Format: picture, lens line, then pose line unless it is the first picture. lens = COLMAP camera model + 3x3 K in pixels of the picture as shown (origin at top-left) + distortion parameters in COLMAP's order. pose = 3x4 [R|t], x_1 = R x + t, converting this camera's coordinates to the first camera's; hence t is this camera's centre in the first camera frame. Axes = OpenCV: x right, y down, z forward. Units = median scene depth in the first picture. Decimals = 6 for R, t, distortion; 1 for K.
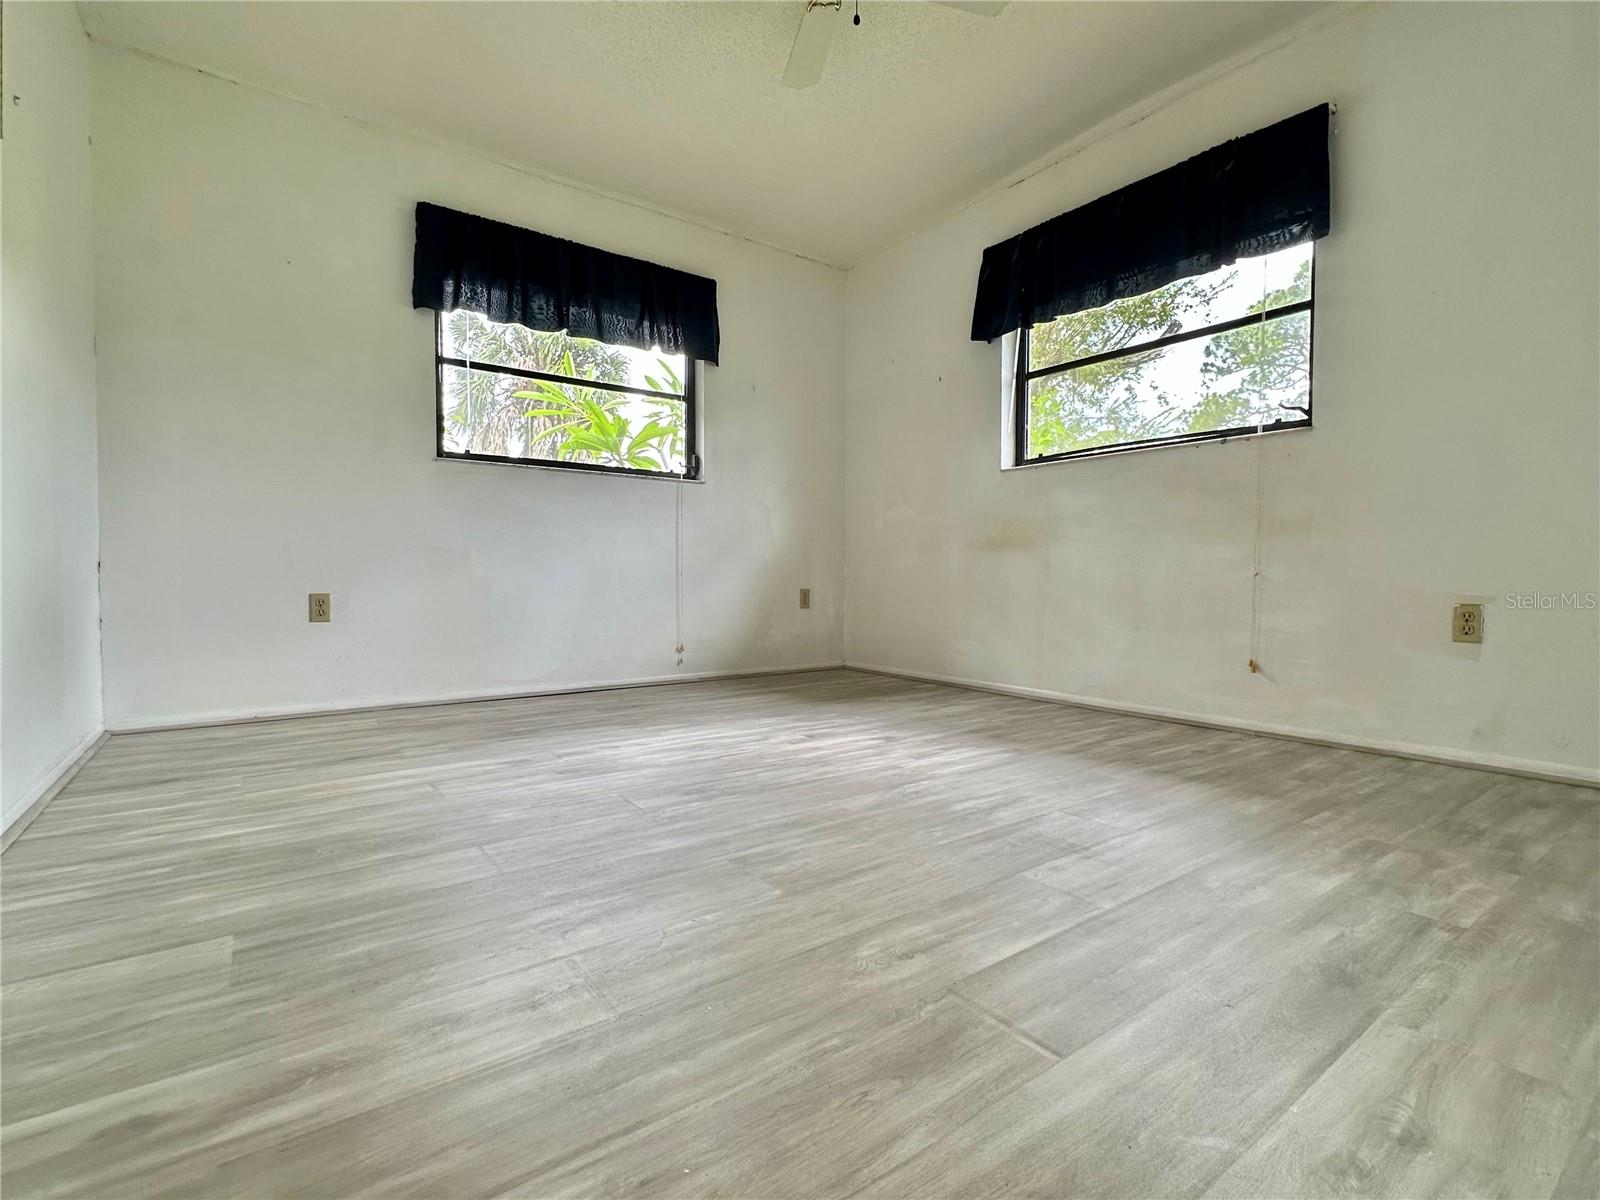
lens RADIAL K [[744.3, 0, 800.0], [0, 744.3, 600.0], [0, 0, 1]] dist [-0.001767, -0.000119]
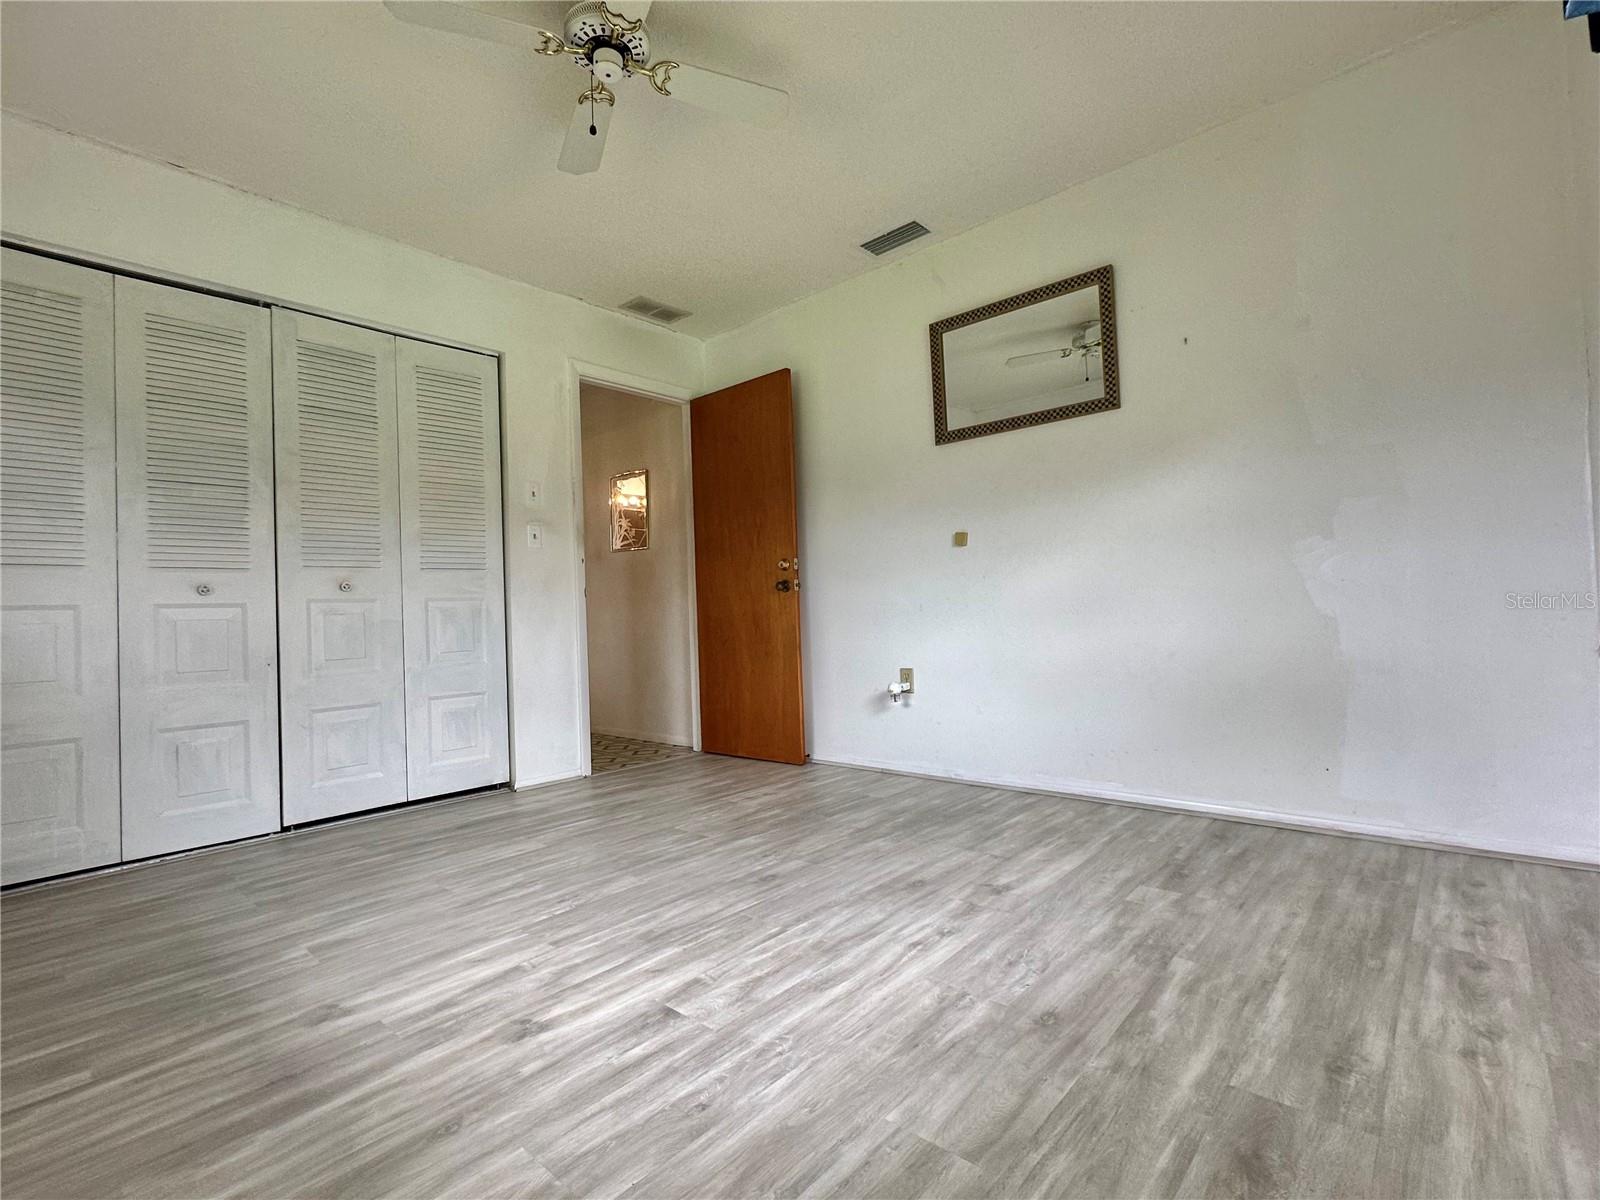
lens RADIAL K [[744.3, 0, 800.0], [0, 744.3, 600.0], [0, 0, 1]] dist [-0.001767, -0.000119]
pose [[-0.977325, 0.031148, -0.209443, 0.035979], [0.030040, 0.999513, 0.008472, -0.179657], [0.209605, 0.001989, -0.977784, 2.244821]]
